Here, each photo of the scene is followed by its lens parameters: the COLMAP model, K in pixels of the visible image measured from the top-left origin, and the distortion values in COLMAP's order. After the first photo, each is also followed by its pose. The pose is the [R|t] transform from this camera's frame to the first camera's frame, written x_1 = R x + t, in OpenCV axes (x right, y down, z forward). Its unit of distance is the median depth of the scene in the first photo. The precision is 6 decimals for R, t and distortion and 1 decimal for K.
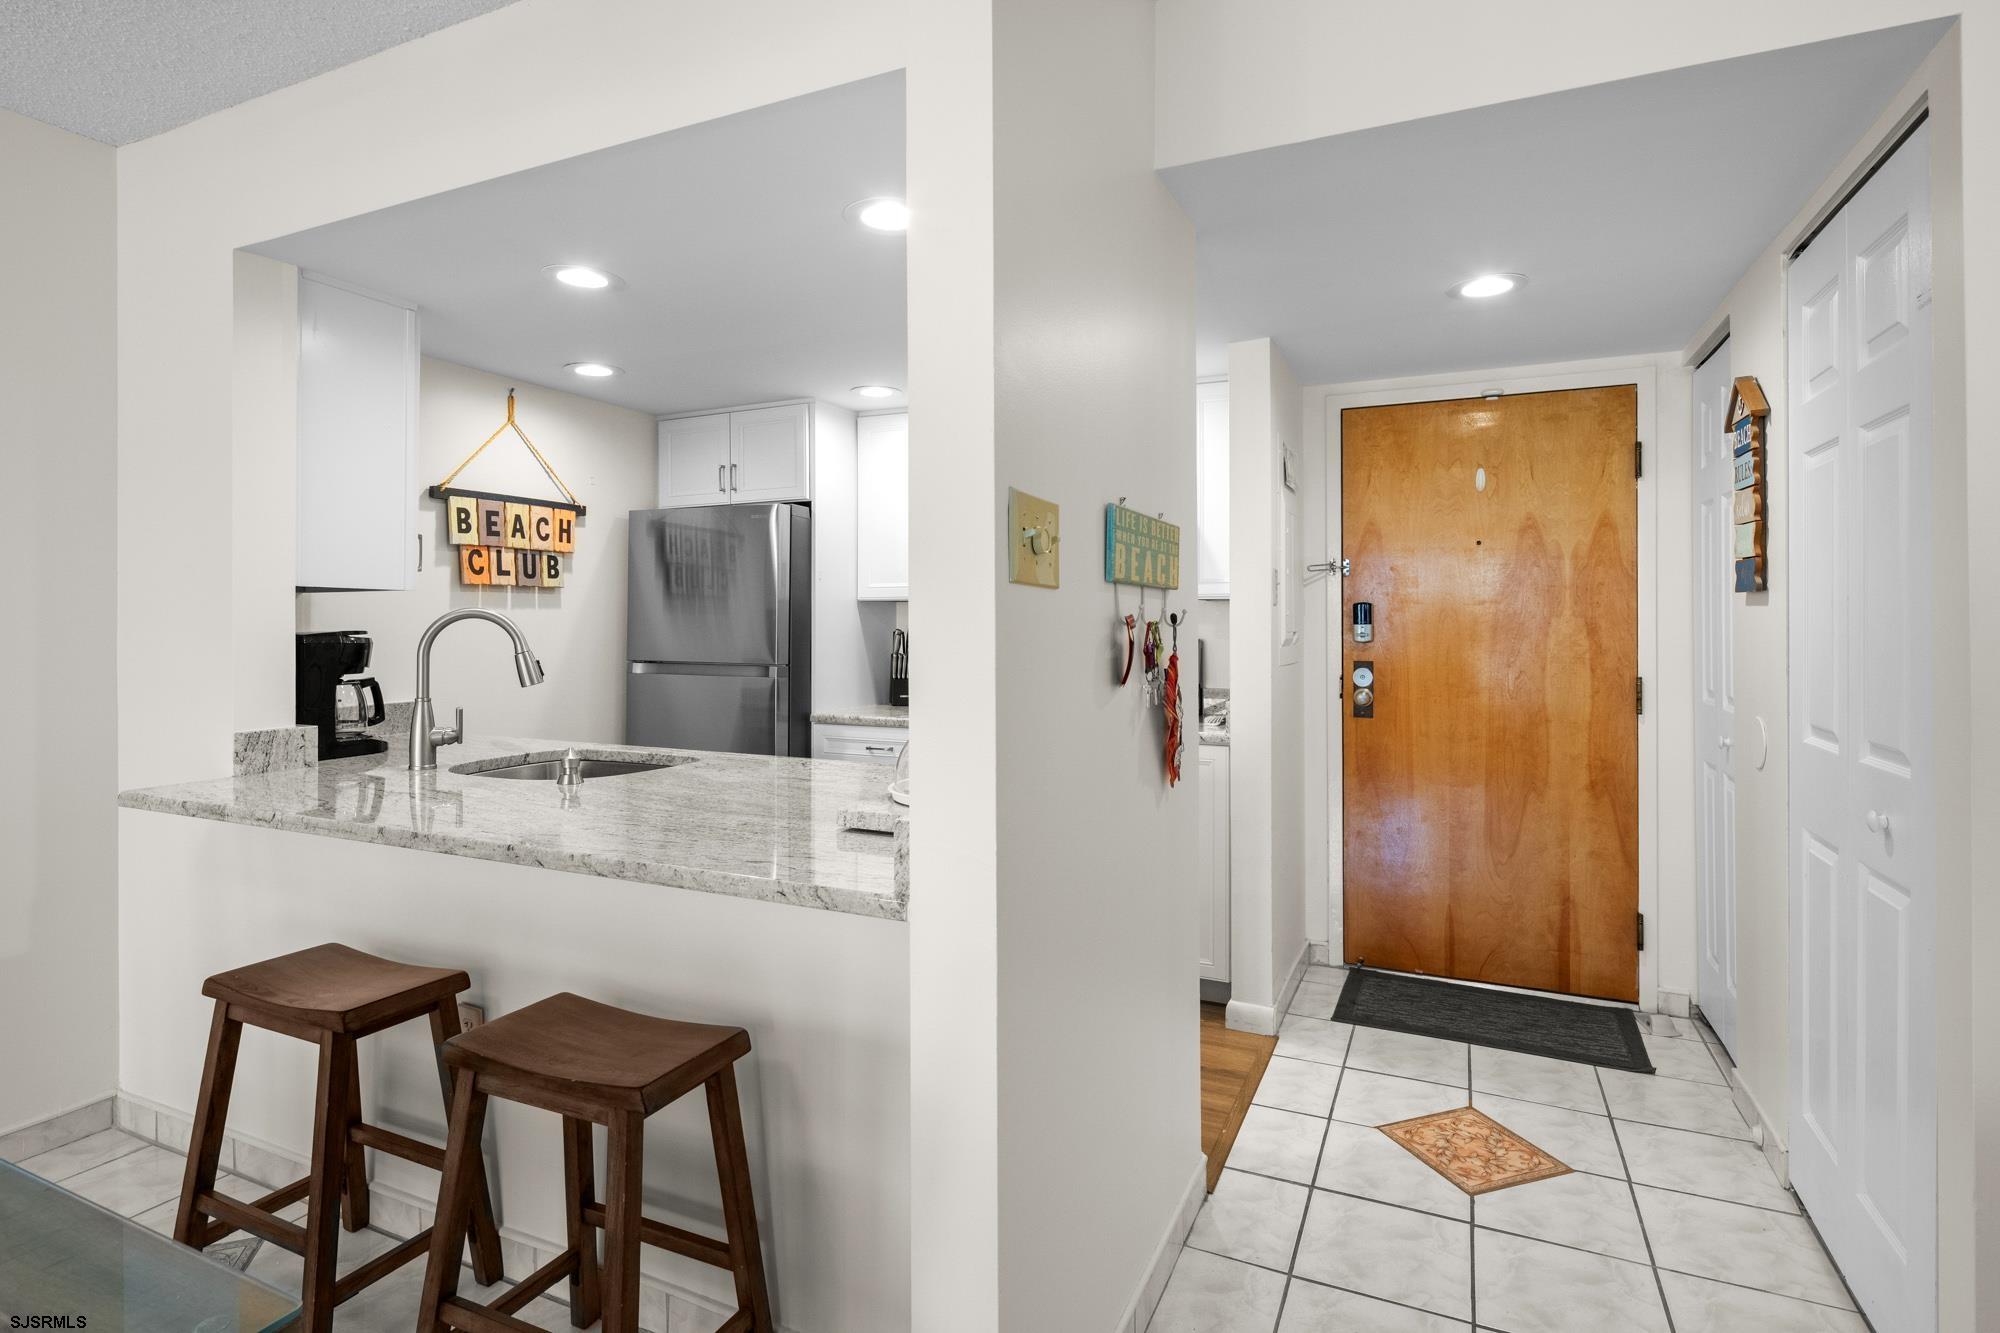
lens RADIAL K [[984.6, 0, 1026.7], [0, 984.6, 621.4], [0, 0, 1]] dist [0.004668, -0.006012]
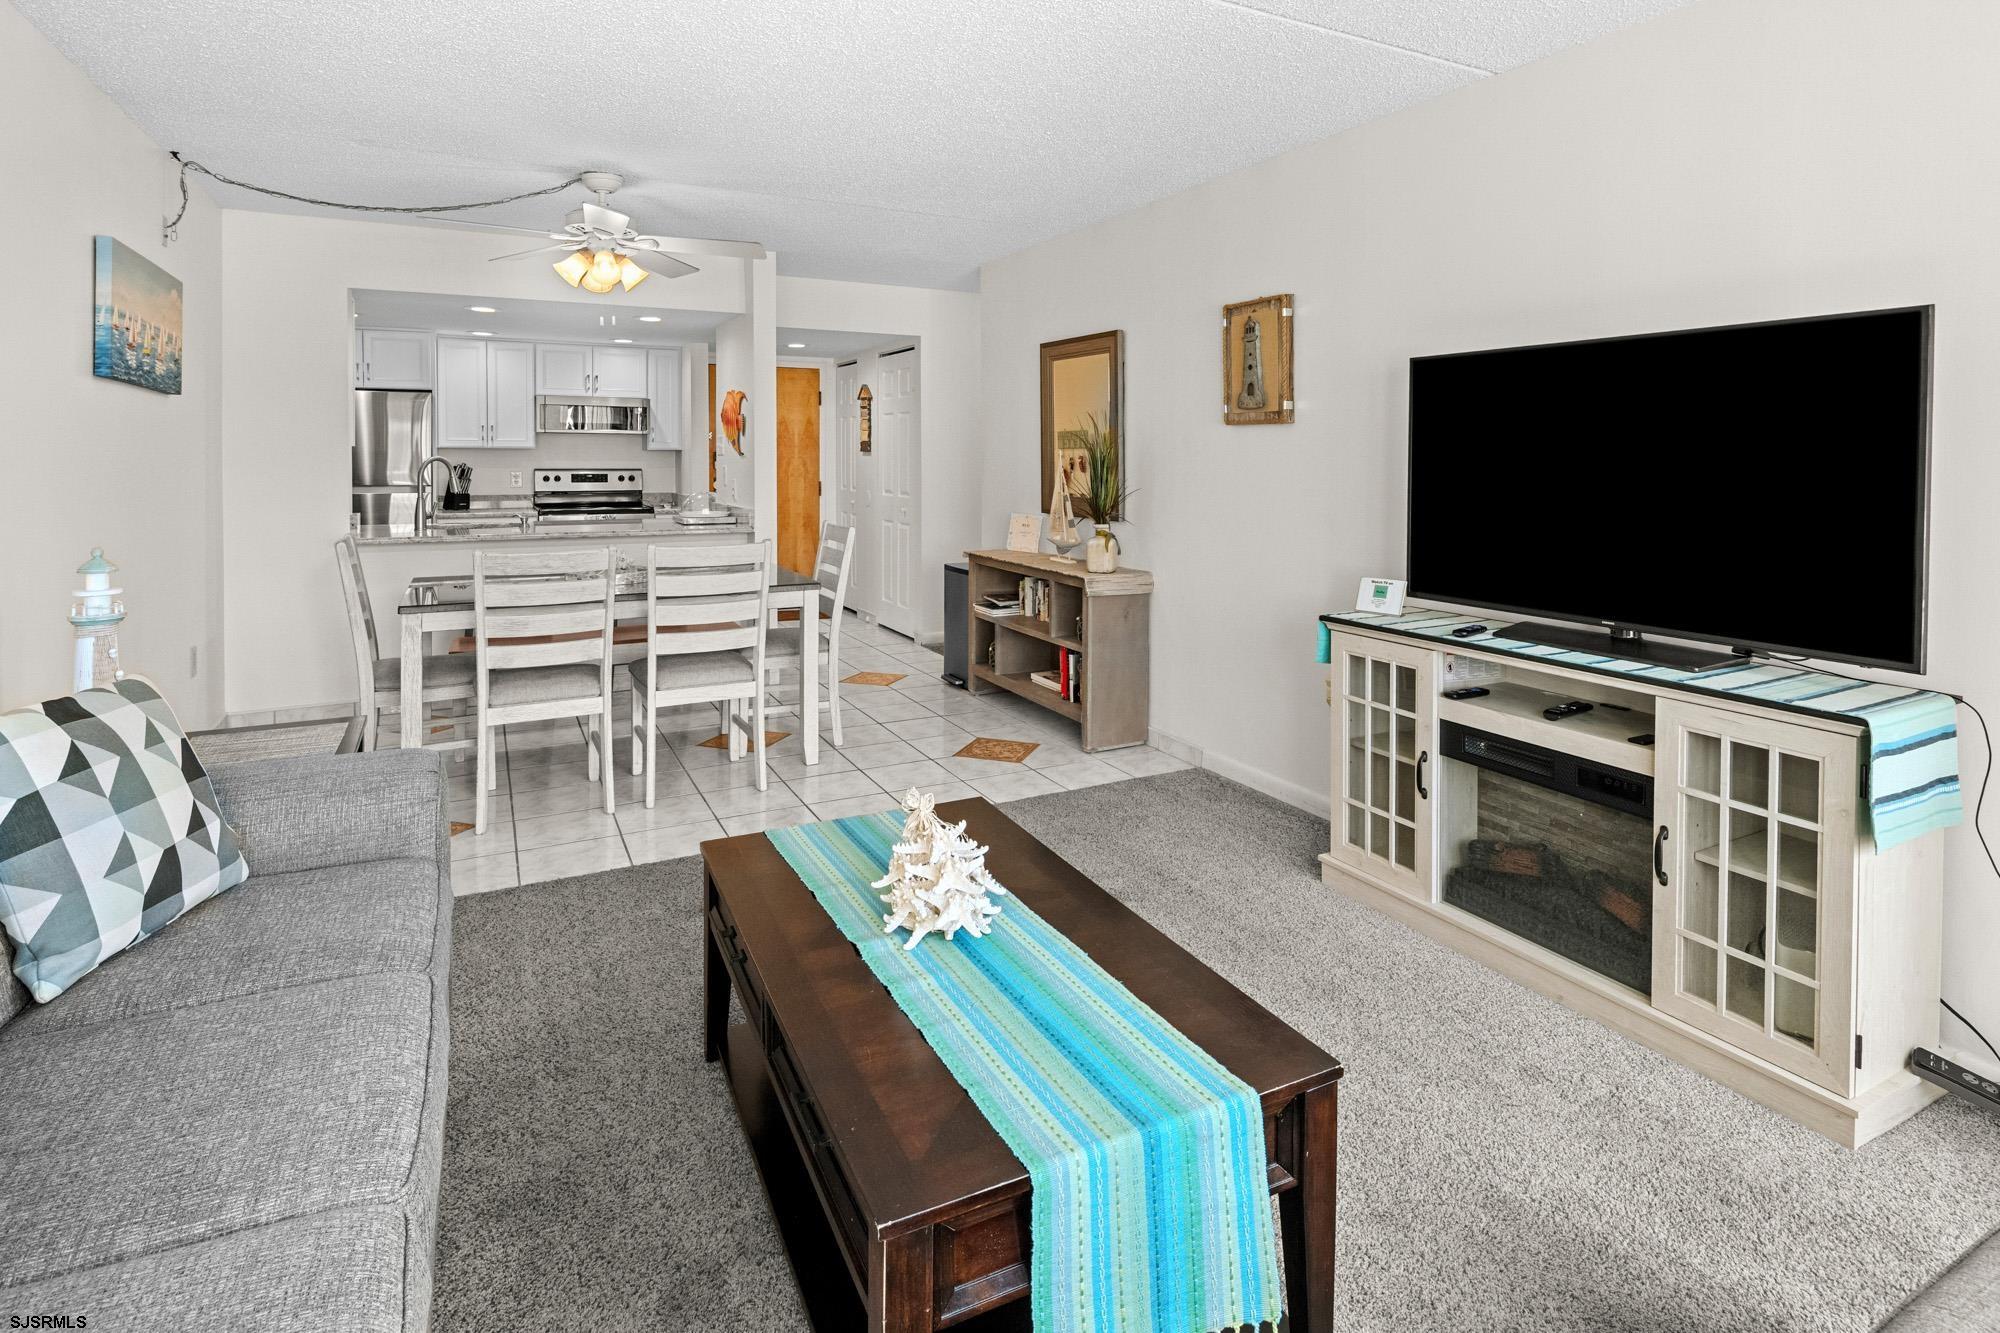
lens RADIAL K [[984.6, 0, 996.8], [0, 984.6, 492.7], [0, 0, 1]] dist [0.004668, -0.006012]
pose [[0.630730, -0.027230, 0.775524, -1.076035], [-0.003966, 0.999258, 0.038311, -0.015595], [-0.775992, -0.027239, 0.630154, -0.984114]]
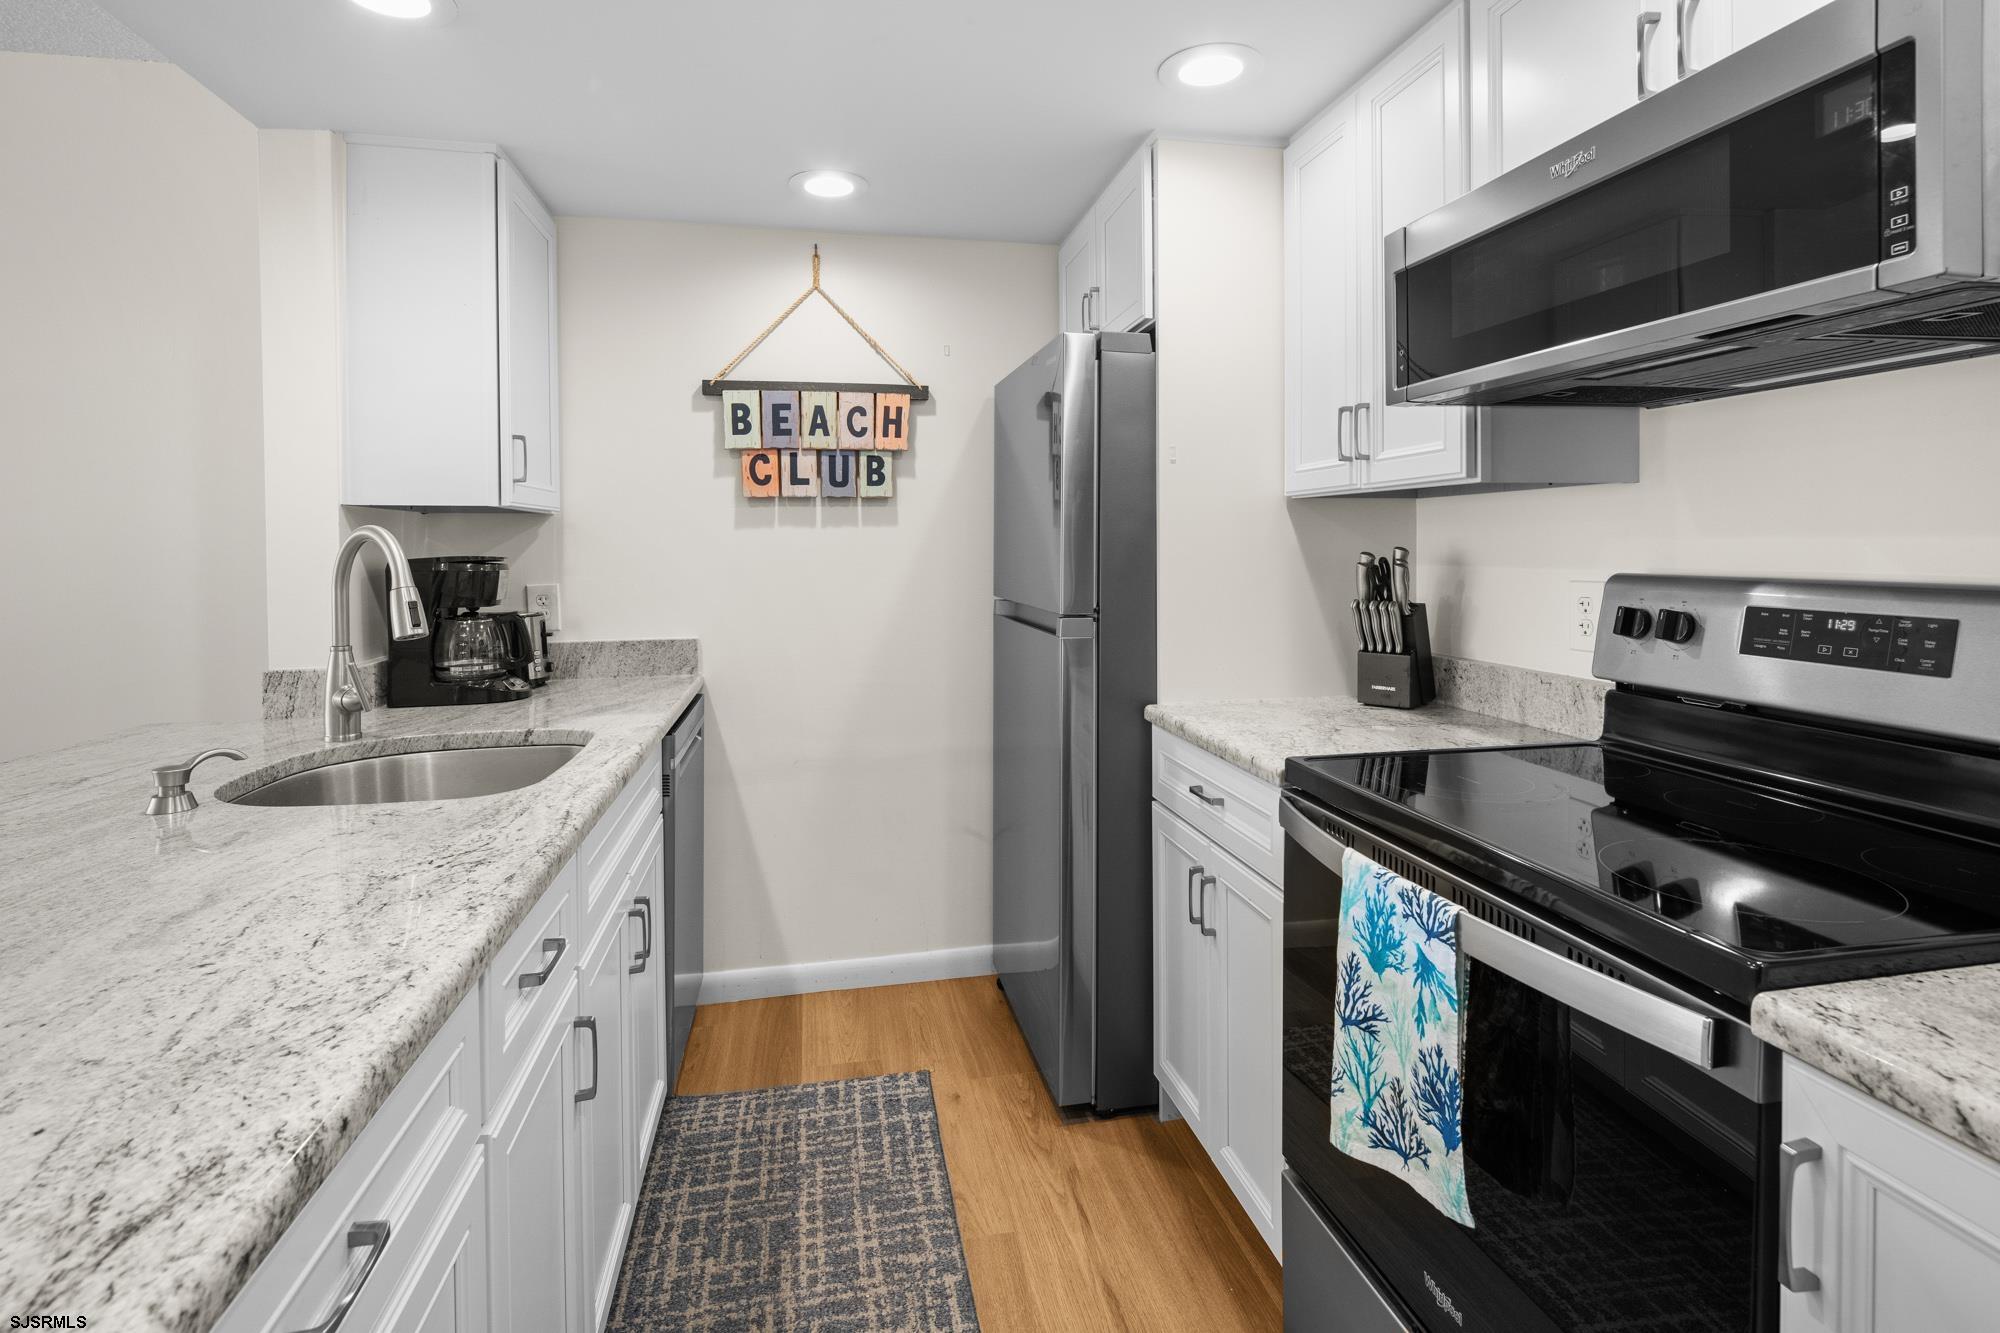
lens RADIAL K [[984.6, 0, 1014.9], [0, 984.6, 563.6], [0, 0, 1]] dist [0.004668, -0.006012]
pose [[0.572416, 0.009544, -0.819907, 0.215466], [0.008152, 0.999817, 0.017330, 0.003870], [0.819923, -0.016604, 0.572234, 0.709032]]
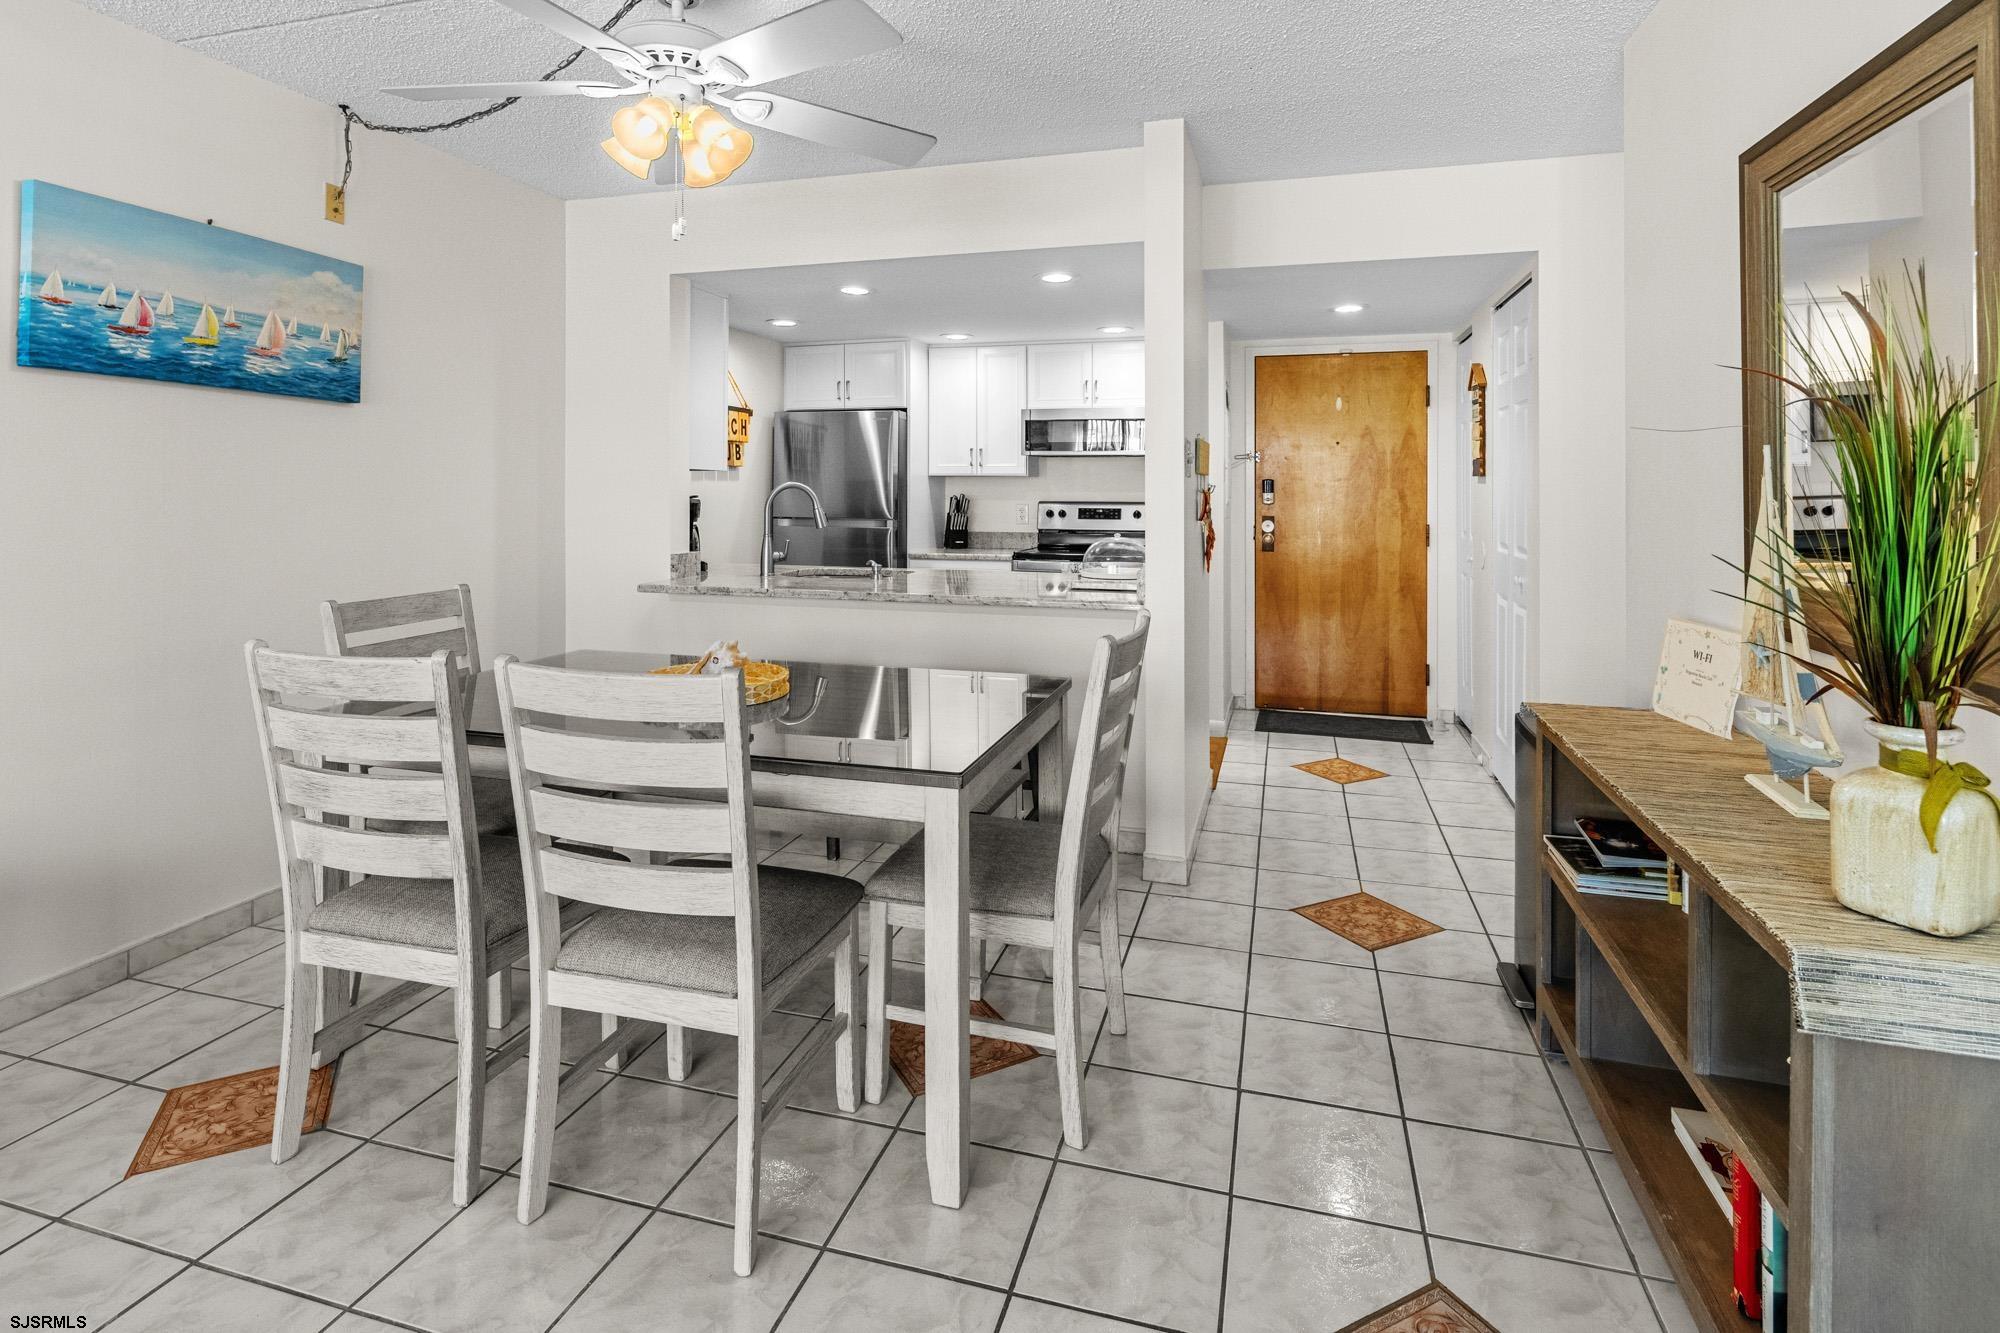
lens RADIAL K [[984.6, 0, 1019.3], [0, 984.6, 492.0], [0, 0, 1]] dist [0.004668, -0.006012]
pose [[0.989166, 0.002699, 0.146776, -0.305992], [-0.003073, 0.999993, 0.002325, -0.000940], [-0.146768, -0.002751, 0.989167, -0.543567]]
